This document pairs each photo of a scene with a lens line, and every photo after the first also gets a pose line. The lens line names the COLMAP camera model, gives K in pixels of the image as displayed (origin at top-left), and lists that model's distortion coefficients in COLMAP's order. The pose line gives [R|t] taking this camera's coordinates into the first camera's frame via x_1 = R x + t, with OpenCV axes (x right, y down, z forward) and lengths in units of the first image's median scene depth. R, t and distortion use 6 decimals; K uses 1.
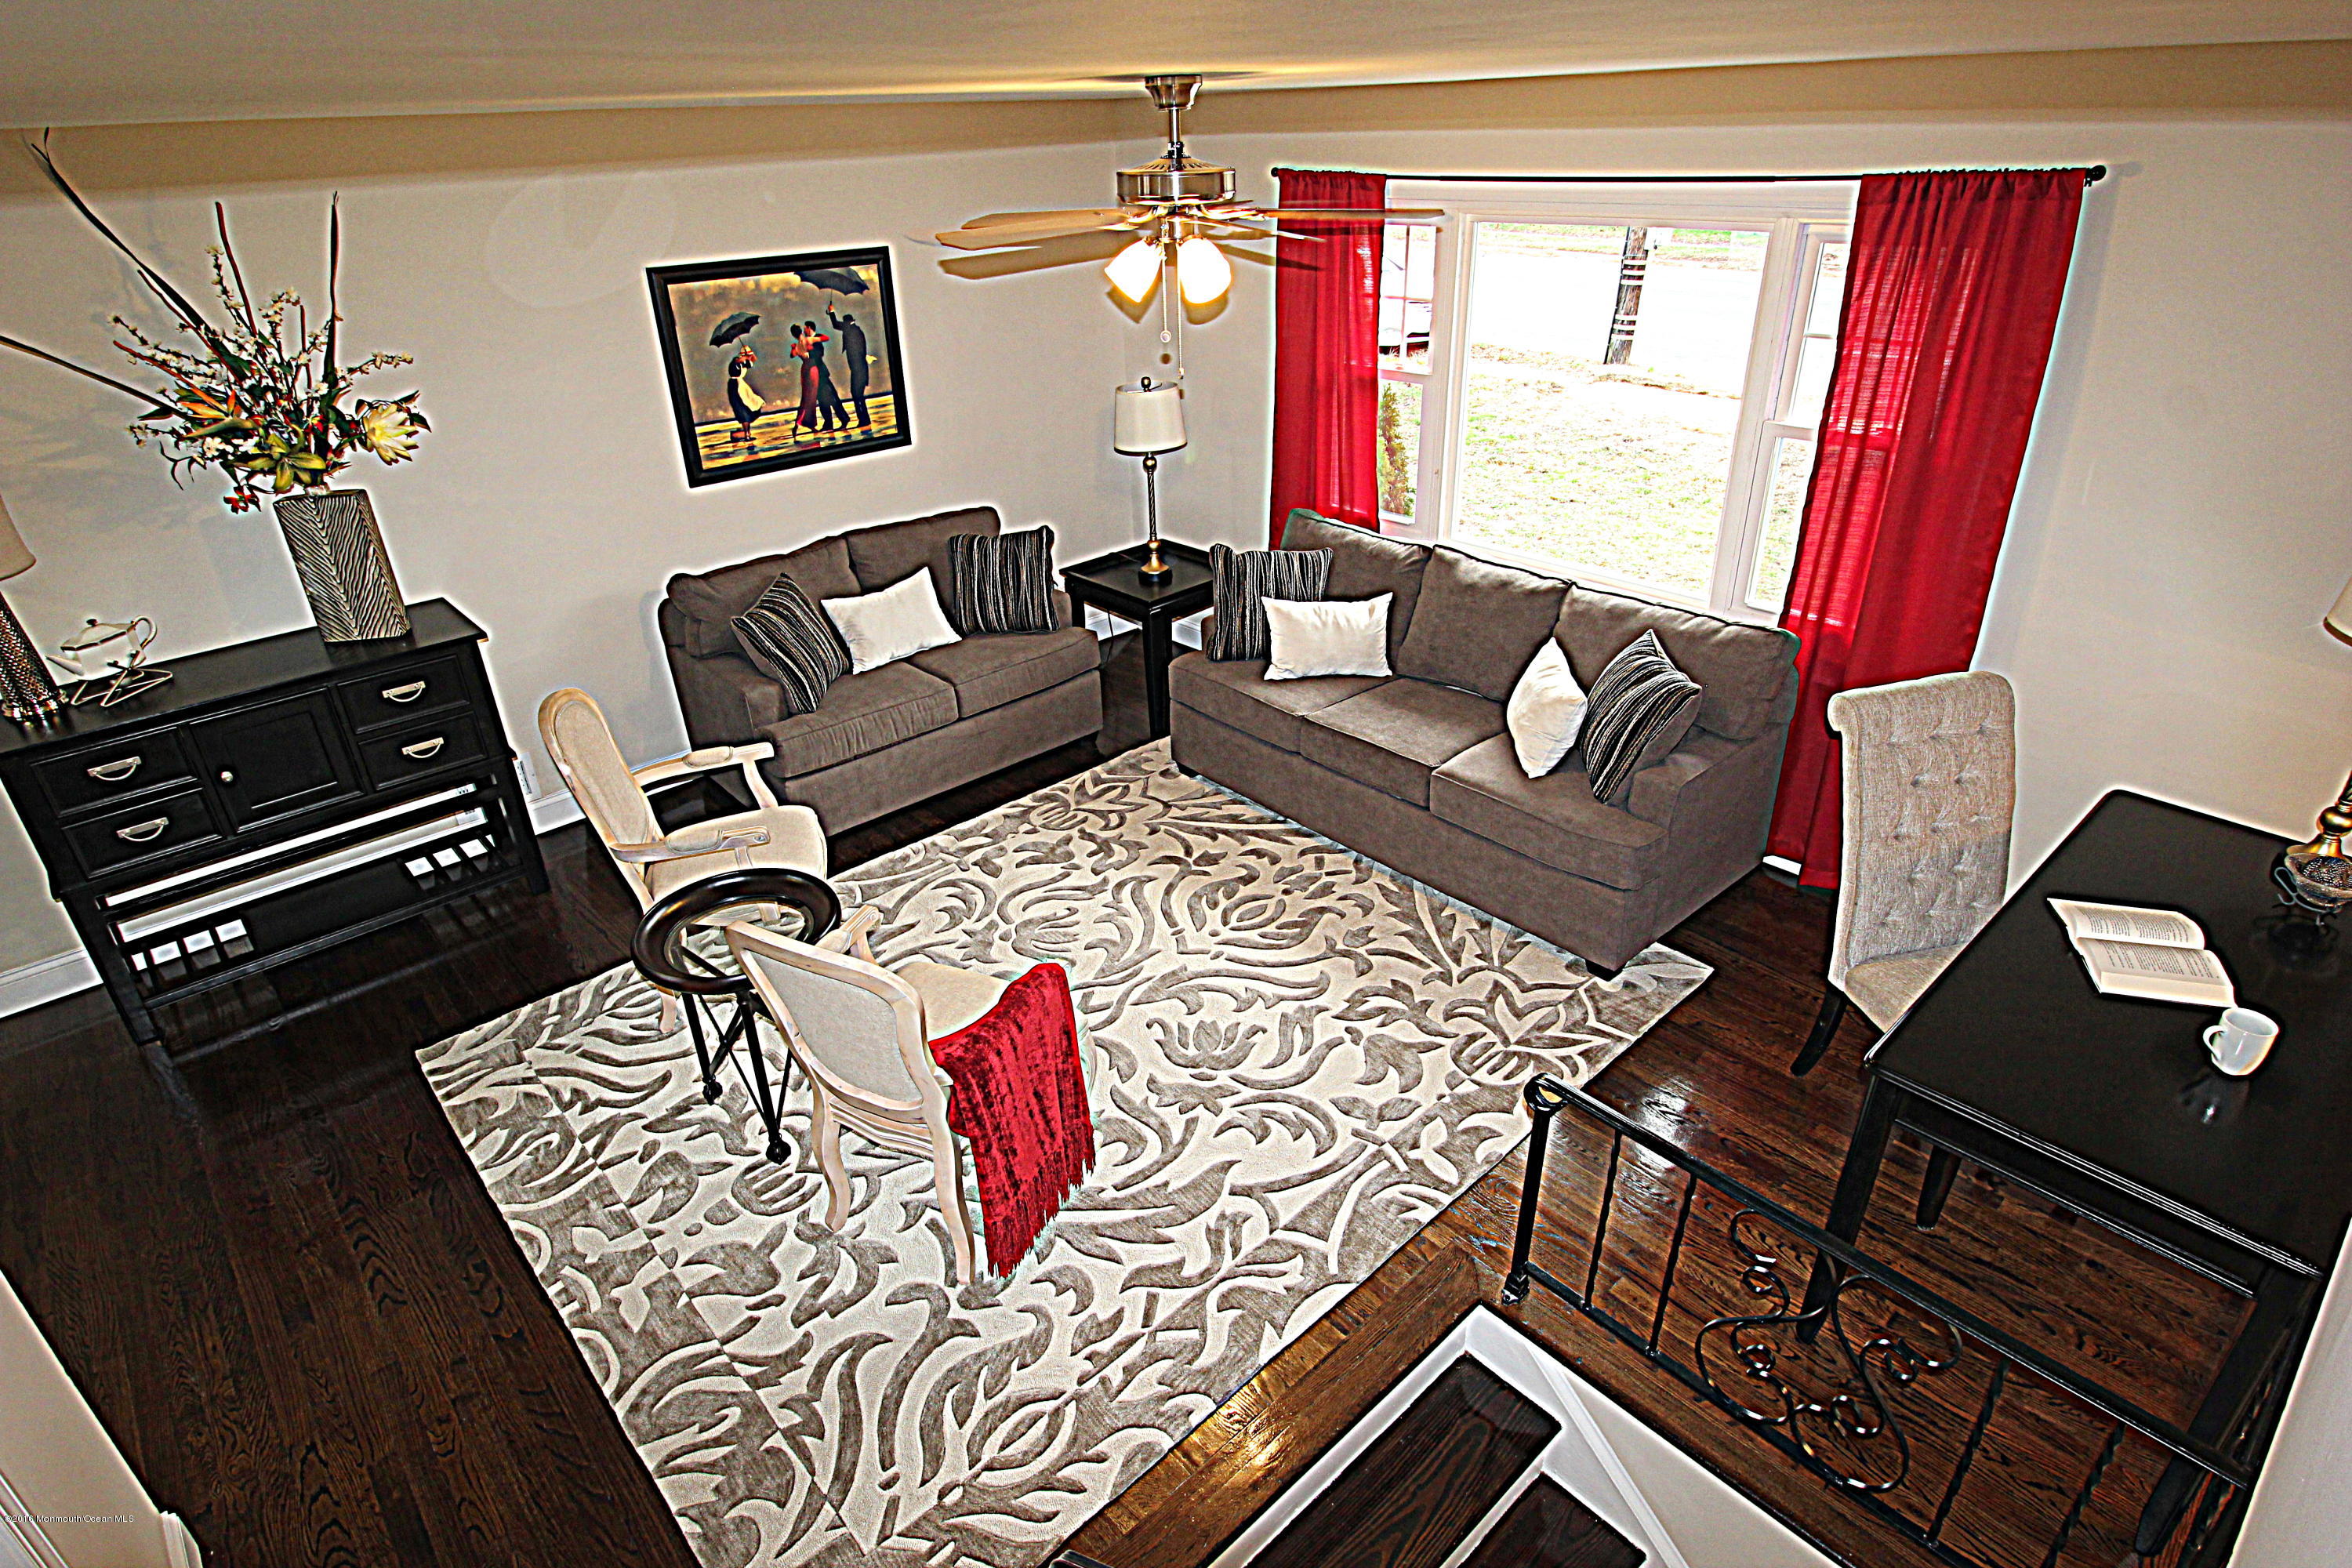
lens RADIAL K [[1240.2, 0, 1179.2], [0, 1240.2, 797.7], [0, 0, 1]] dist [-0.006209, -0.006955]
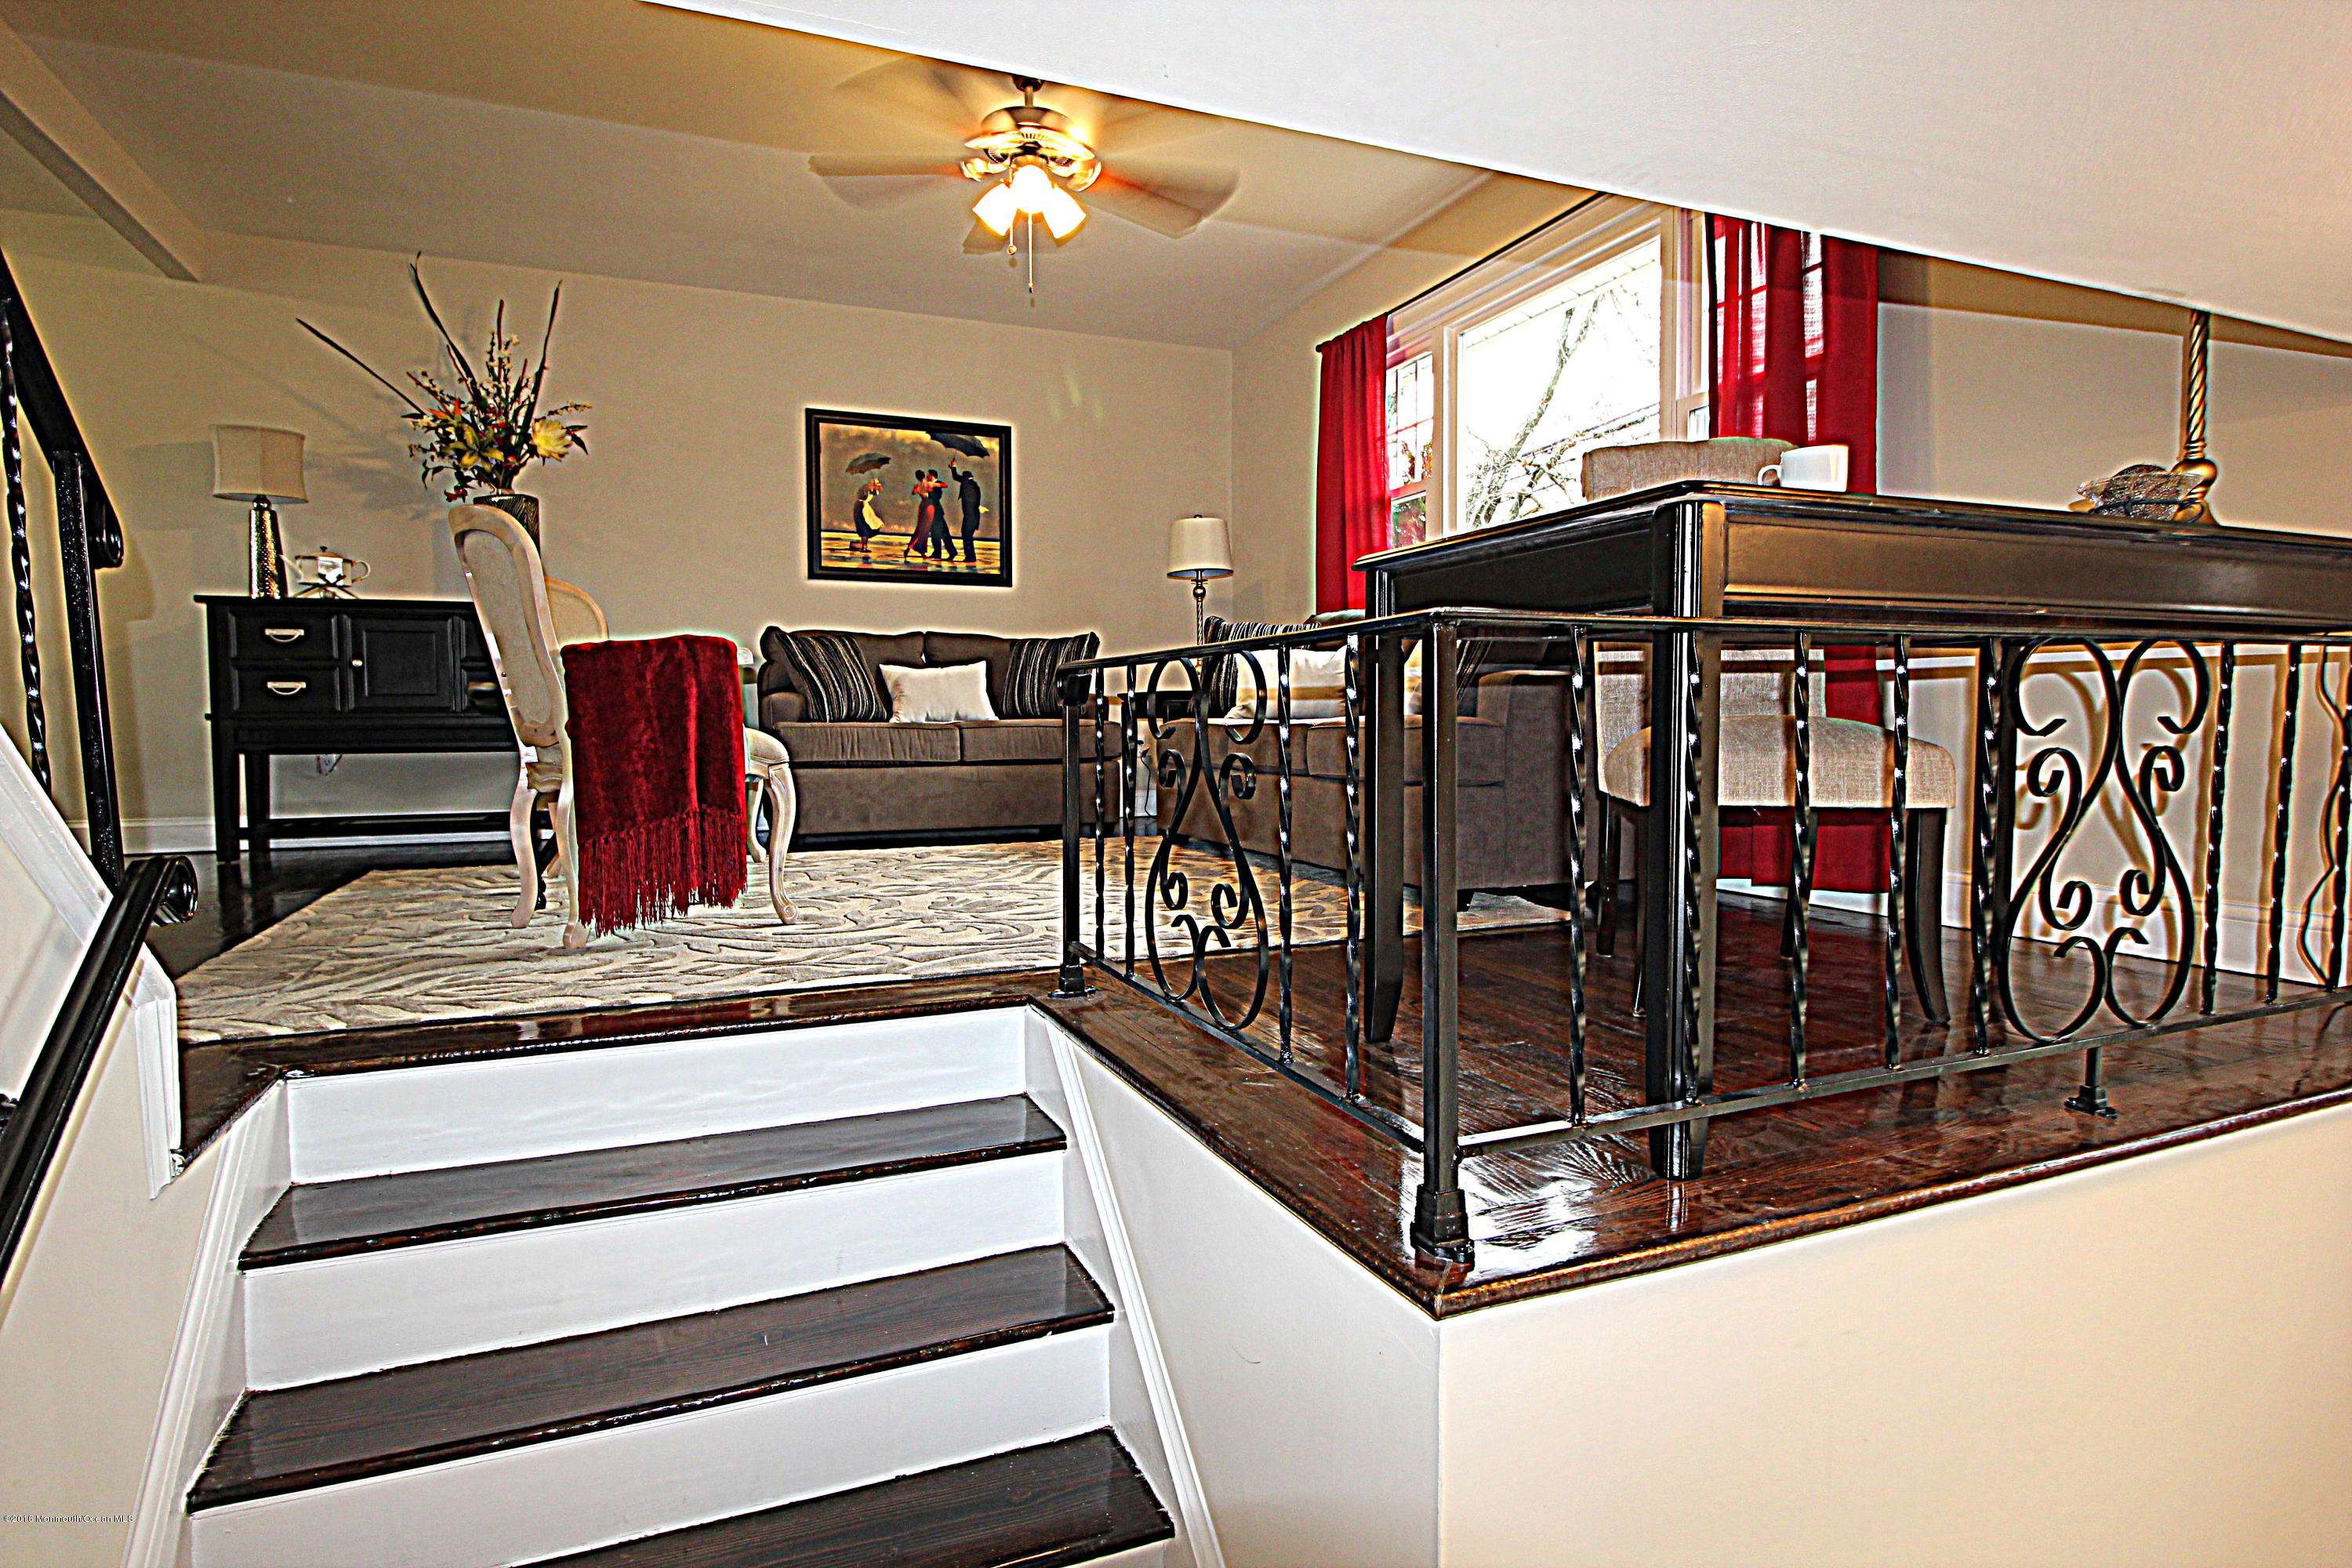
lens RADIAL K [[1240.2, 0, 1176.9], [0, 1240.2, 786.6], [0, 0, 1]] dist [-0.006209, -0.006955]
pose [[0.942897, 0.040018, -0.330672, 0.346878], [-0.175511, 0.903447, -0.391127, 0.336155], [0.283093, 0.426829, 0.858880, 0.138519]]
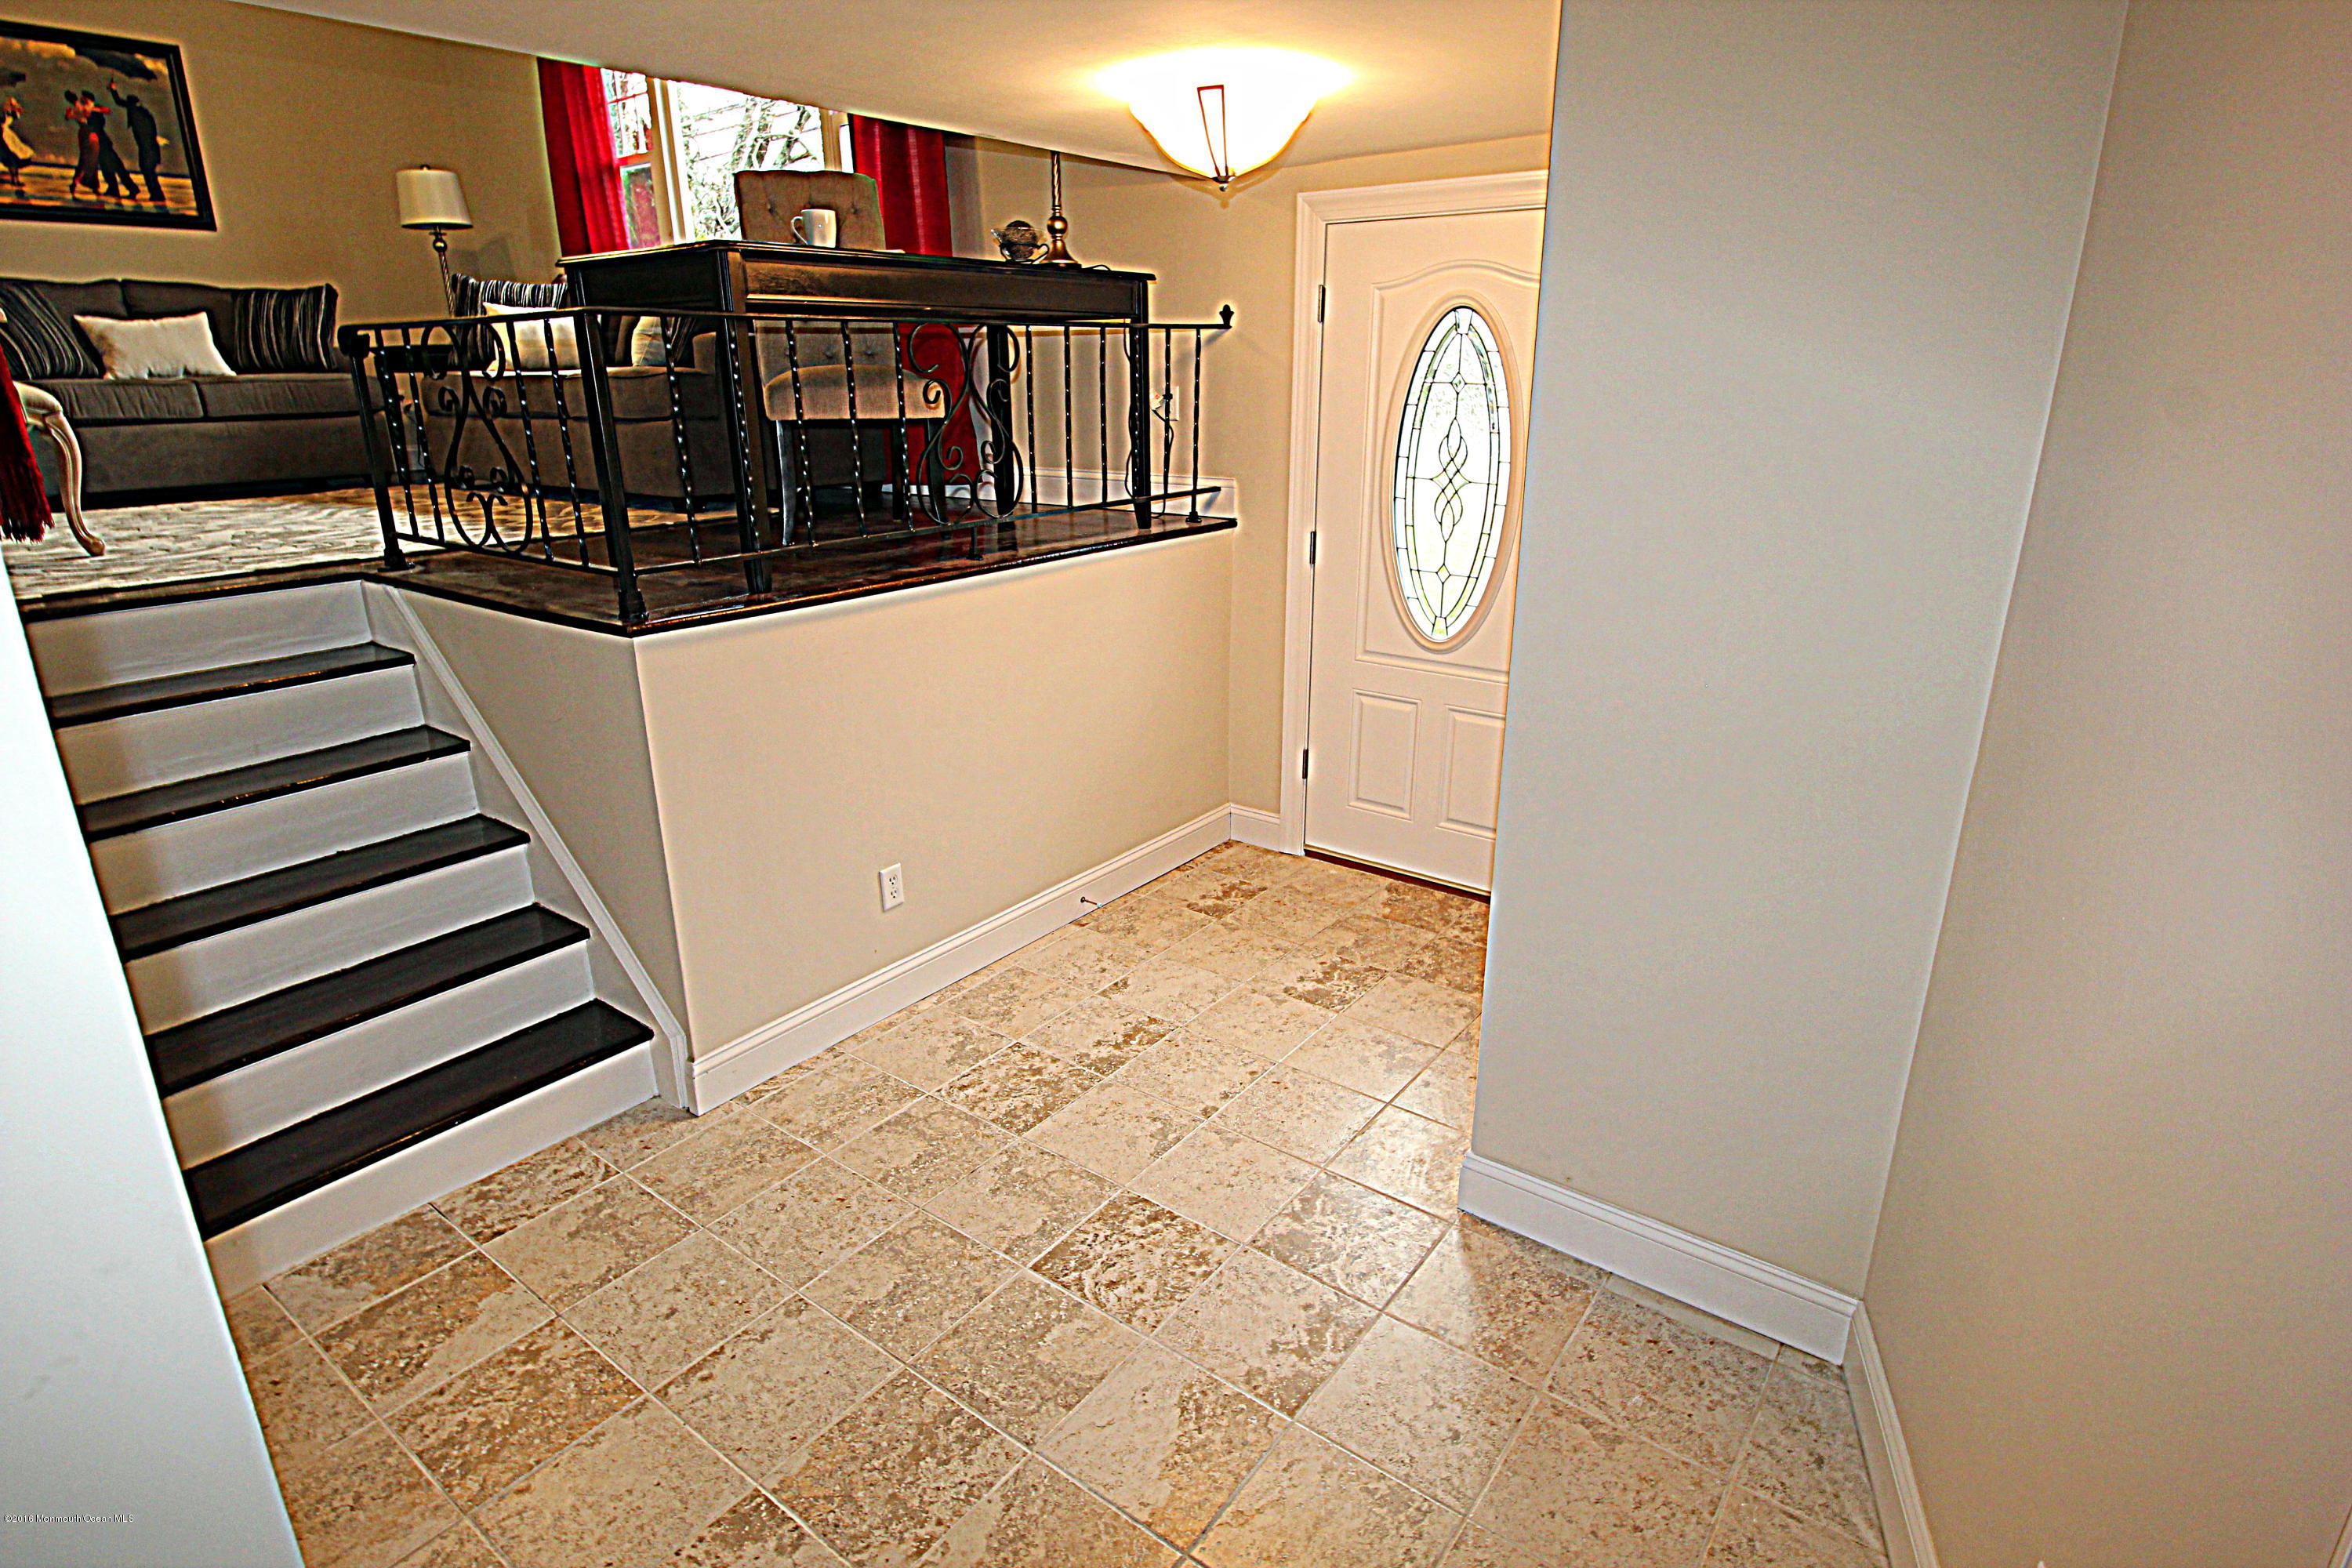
lens RADIAL K [[1240.2, 0, 1186.9], [0, 1240.2, 784.1], [0, 0, 1]] dist [-0.006209, -0.006955]
pose [[0.981965, -0.039669, 0.184852, 0.450856], [0.071581, 0.982960, -0.169311, 0.491040], [-0.174986, 0.179489, 0.968072, -0.141795]]
